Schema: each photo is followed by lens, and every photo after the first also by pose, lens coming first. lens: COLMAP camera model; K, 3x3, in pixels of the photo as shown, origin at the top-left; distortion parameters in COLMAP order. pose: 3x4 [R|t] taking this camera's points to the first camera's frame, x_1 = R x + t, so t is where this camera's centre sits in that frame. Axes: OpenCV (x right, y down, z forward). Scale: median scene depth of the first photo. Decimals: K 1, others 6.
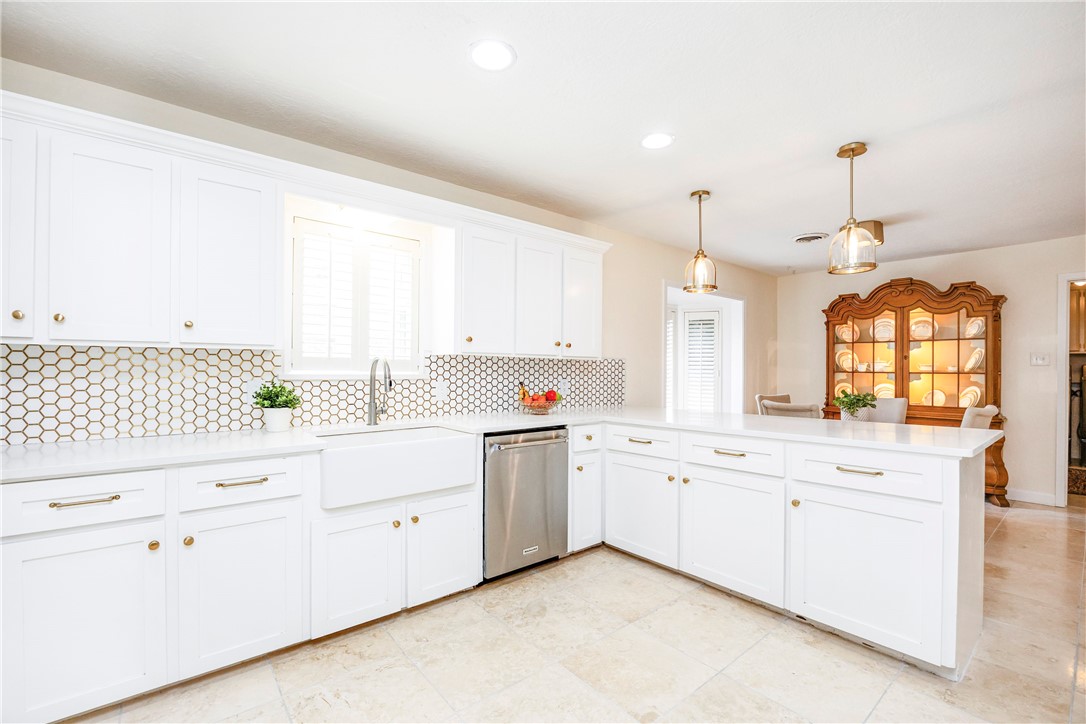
lens RADIAL K [[480.8, 0, 544.7], [0, 480.8, 367.8], [0, 0, 1]] dist [0.000424, -0.000428]
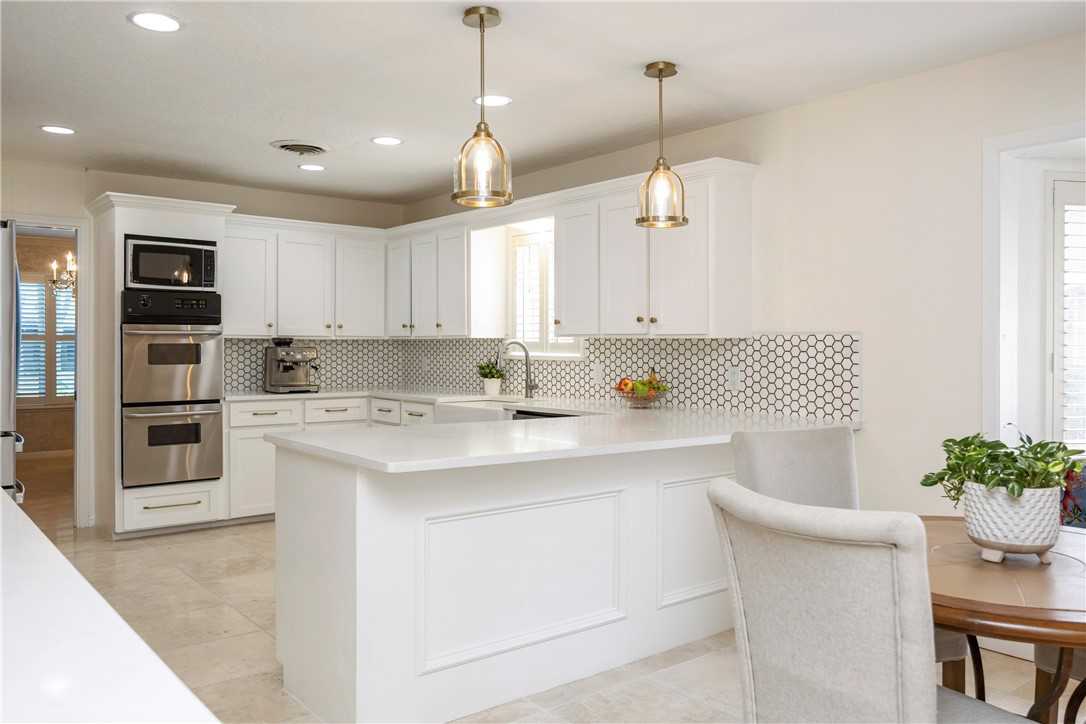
lens RADIAL K [[838.5, 0, 533.4], [0, 838.5, 348.3], [0, 0, 1]] dist [0.004679, 0.021083]
pose [[-0.037104, -0.001622, -0.999310, 1.228585], [0.002451, 0.999996, -0.001714, -0.000511], [0.999308, -0.002513, -0.037100, 0.777419]]
